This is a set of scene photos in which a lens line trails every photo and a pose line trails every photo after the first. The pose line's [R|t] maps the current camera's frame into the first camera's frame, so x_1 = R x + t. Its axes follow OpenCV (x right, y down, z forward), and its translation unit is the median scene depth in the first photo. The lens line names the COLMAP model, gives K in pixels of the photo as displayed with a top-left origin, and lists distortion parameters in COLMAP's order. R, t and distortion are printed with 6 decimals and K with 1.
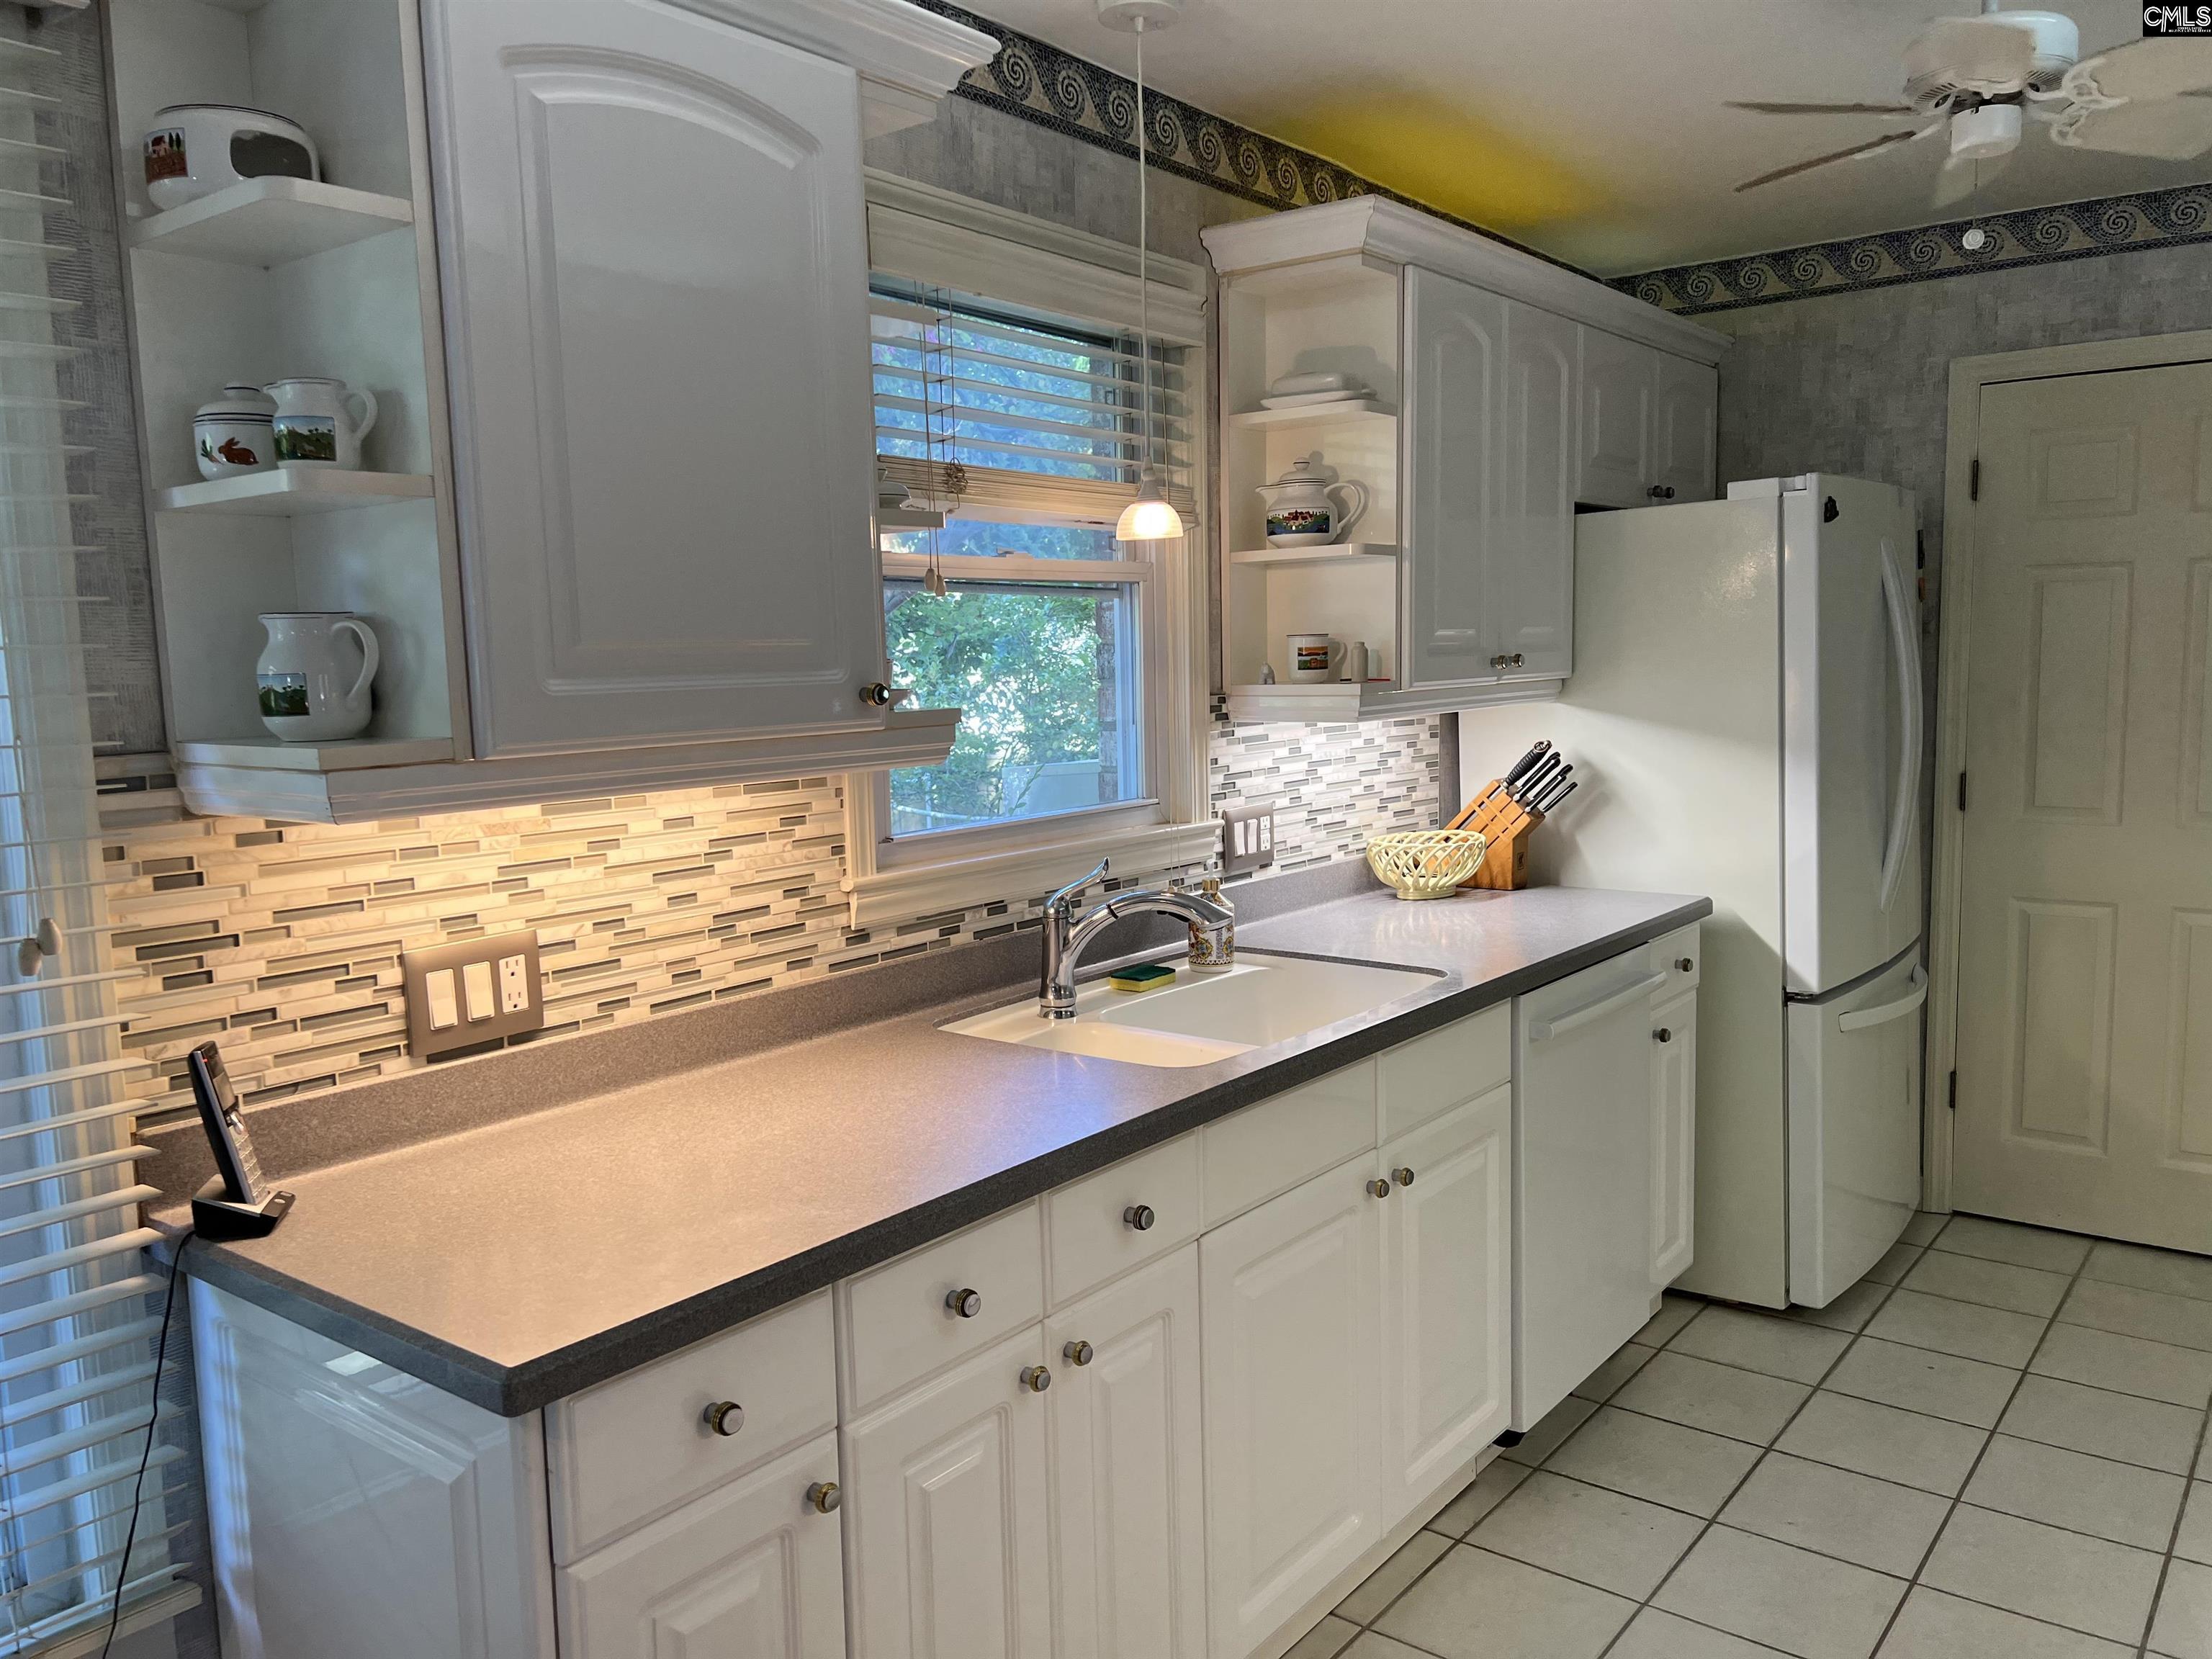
lens RADIAL K [[1659.4, 0, 1056.9], [0, 1659.4, 835.2], [0, 0, 1]] dist [0.054007, -0.072099]
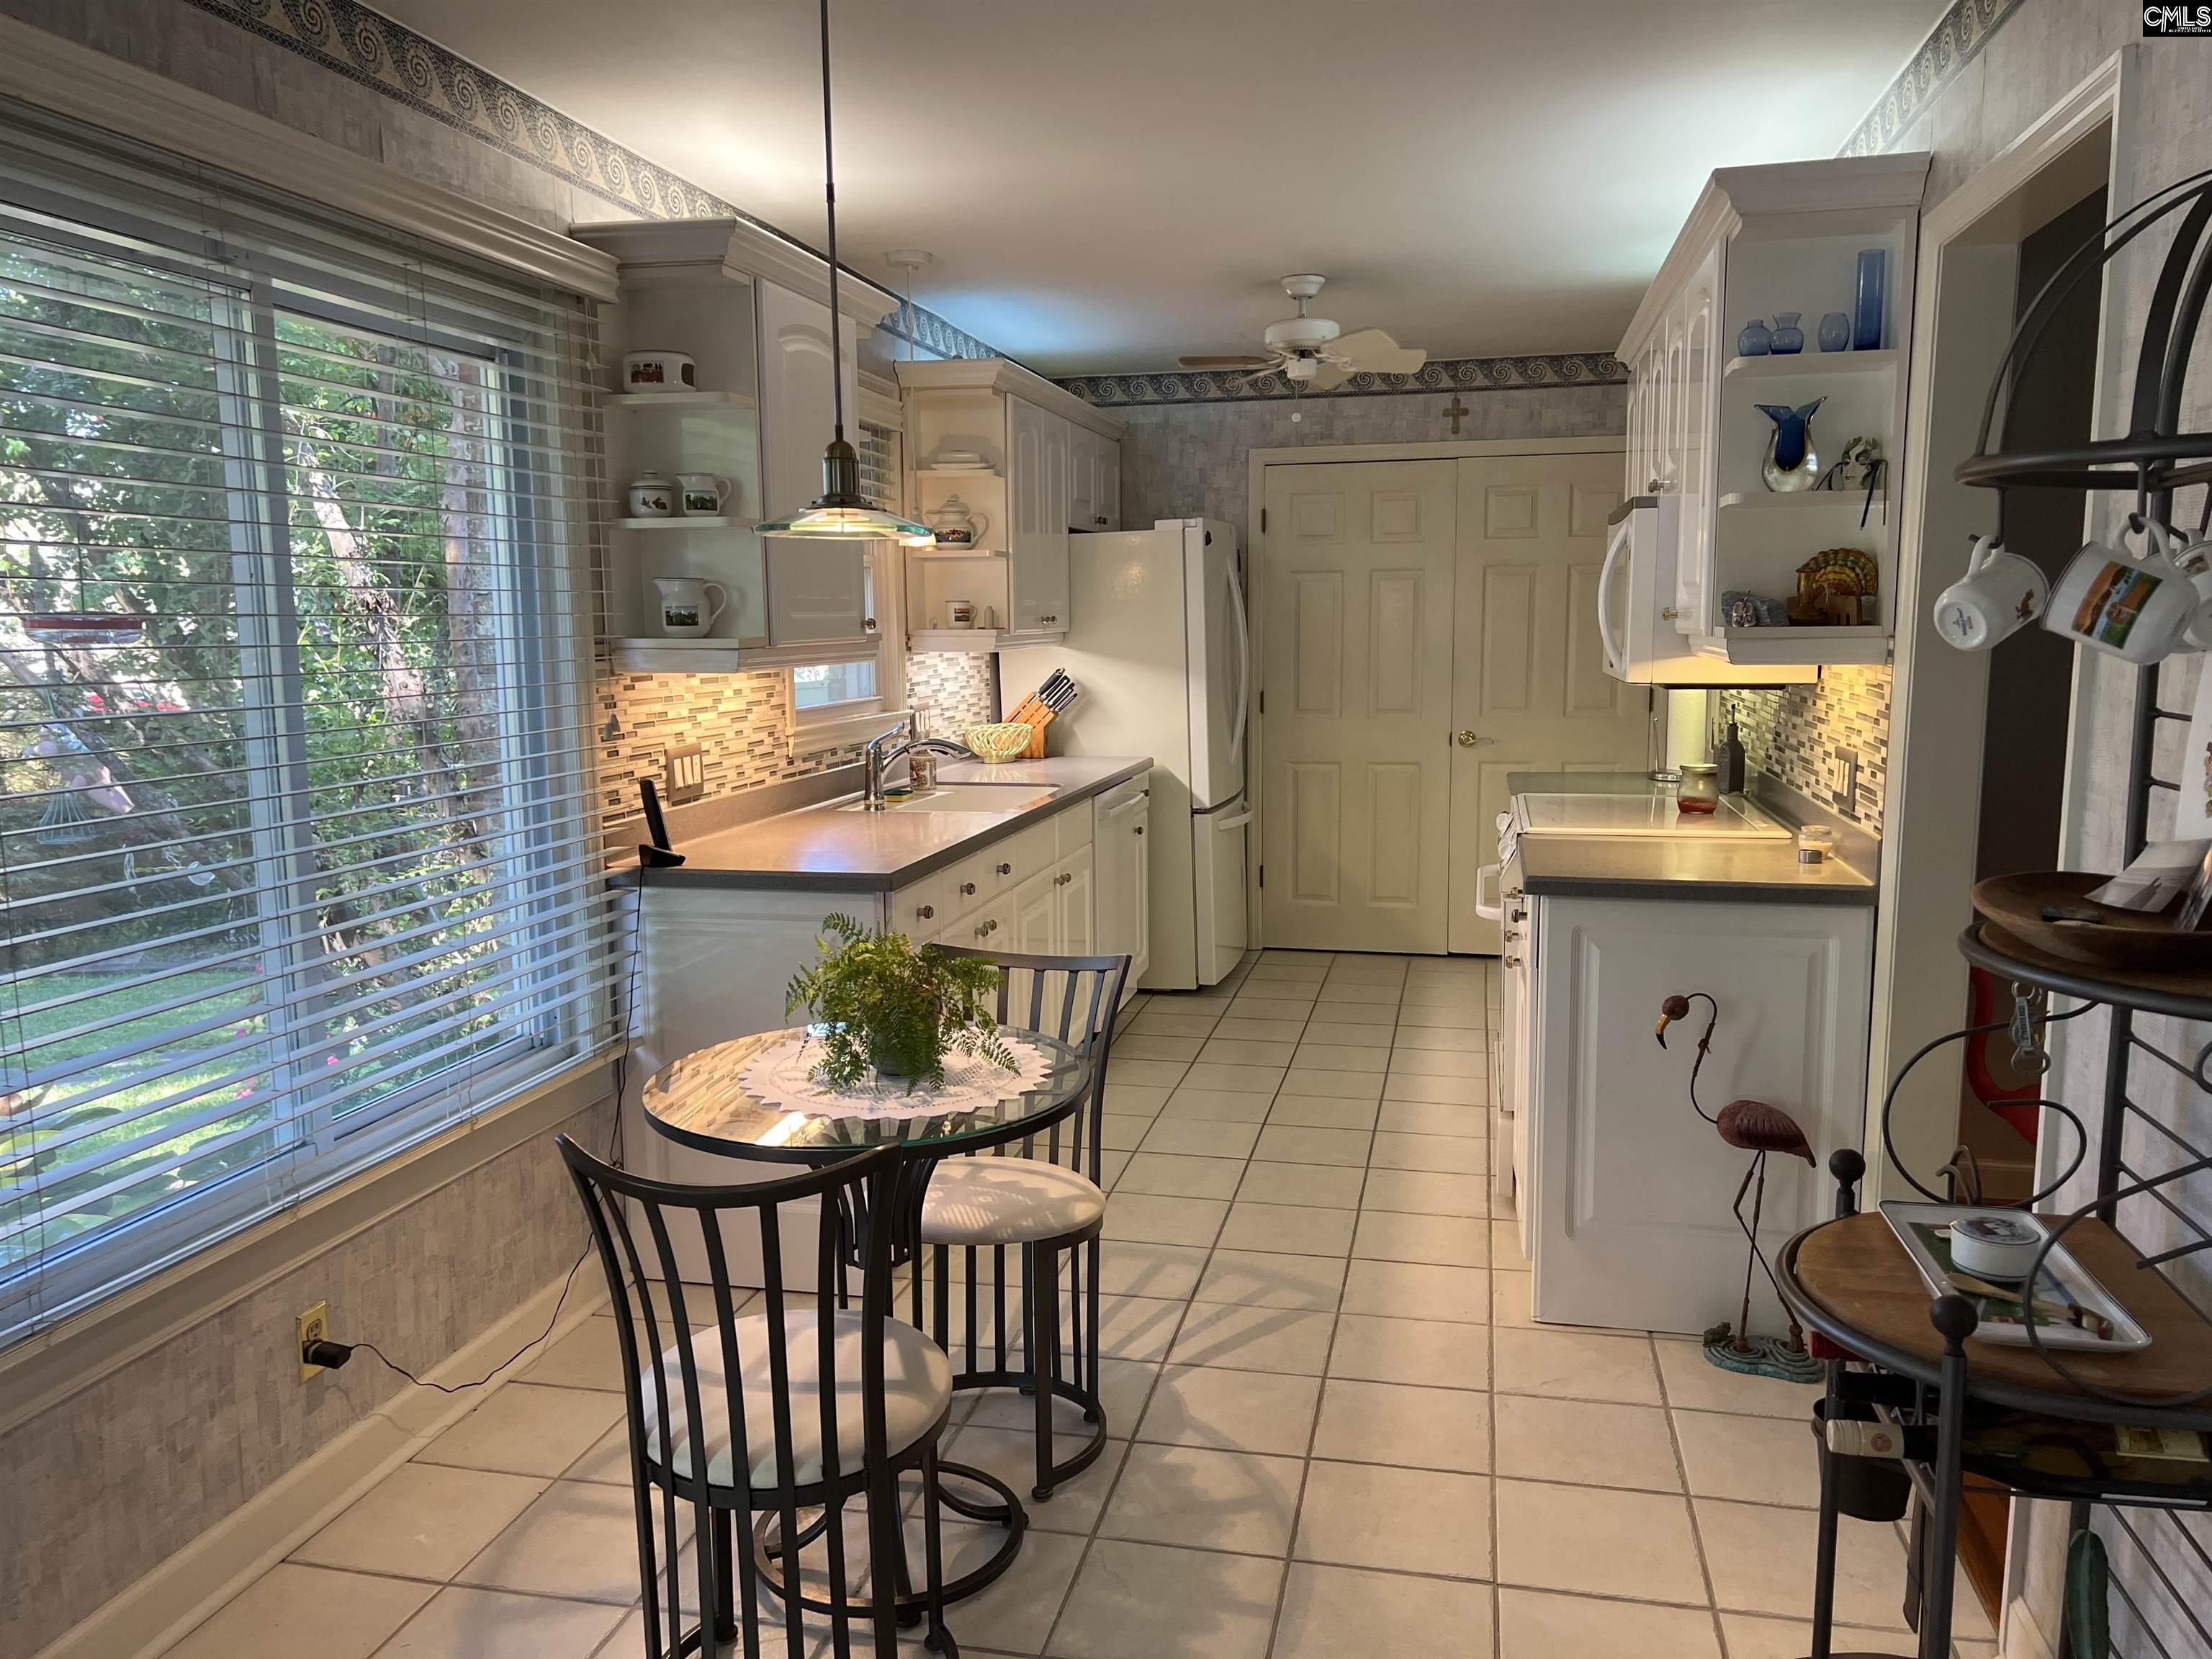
lens RADIAL K [[1659.4, 0, 1104.1], [0, 1659.4, 840.4], [0, 0, 1]] dist [0.054007, -0.072099]
pose [[0.896961, -0.043287, 0.439986, -0.442931], [0.035739, 0.999038, 0.025431, 0.081509], [-0.440664, -0.007085, 0.897644, -0.564789]]
